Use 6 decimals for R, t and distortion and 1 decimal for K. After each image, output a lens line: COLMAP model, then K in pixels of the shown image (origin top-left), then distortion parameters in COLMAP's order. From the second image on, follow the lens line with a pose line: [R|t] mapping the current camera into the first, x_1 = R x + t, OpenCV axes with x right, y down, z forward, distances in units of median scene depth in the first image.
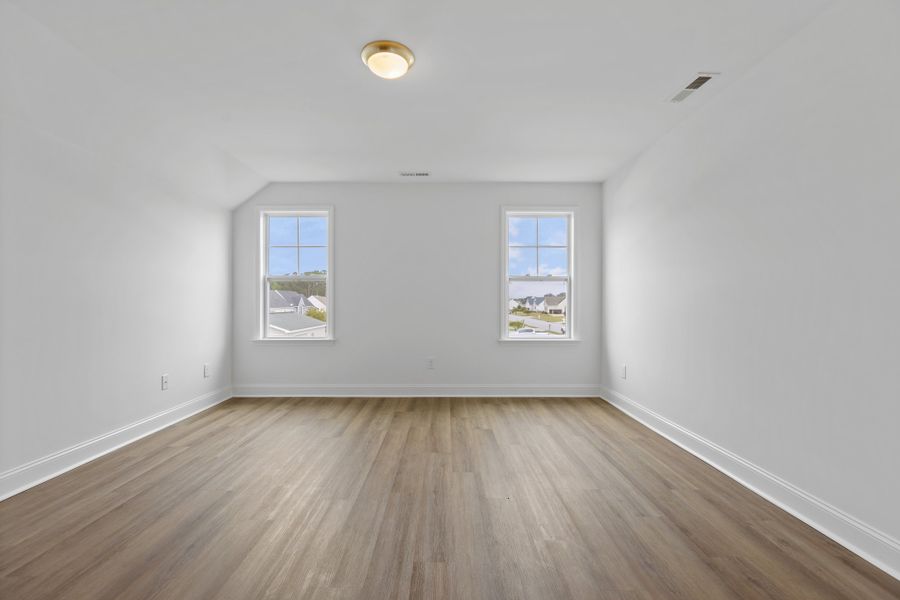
lens RADIAL K [[388.6, 0, 446.9], [0, 388.6, 273.2], [0, 0, 1]] dist [0.000916, 0.000031]
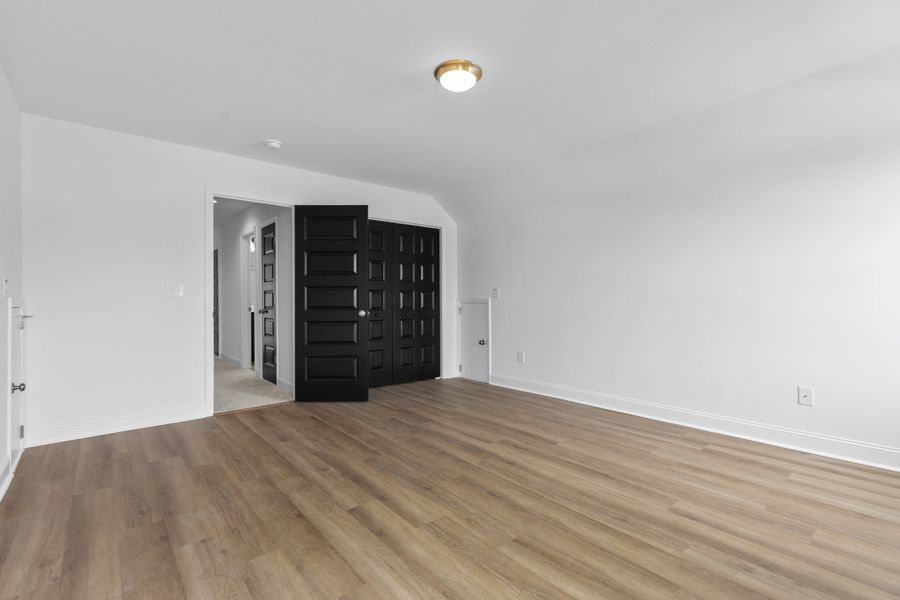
lens RADIAL K [[399.5, 0, 447.5], [0, 399.5, 297.1], [0, 0, 1]] dist [0.000220, 0.000010]
pose [[-0.755029, -0.002946, -0.655685, 0.466748], [0.052731, 0.996478, -0.065197, 0.110997], [0.653568, -0.083801, -0.752214, 1.426204]]
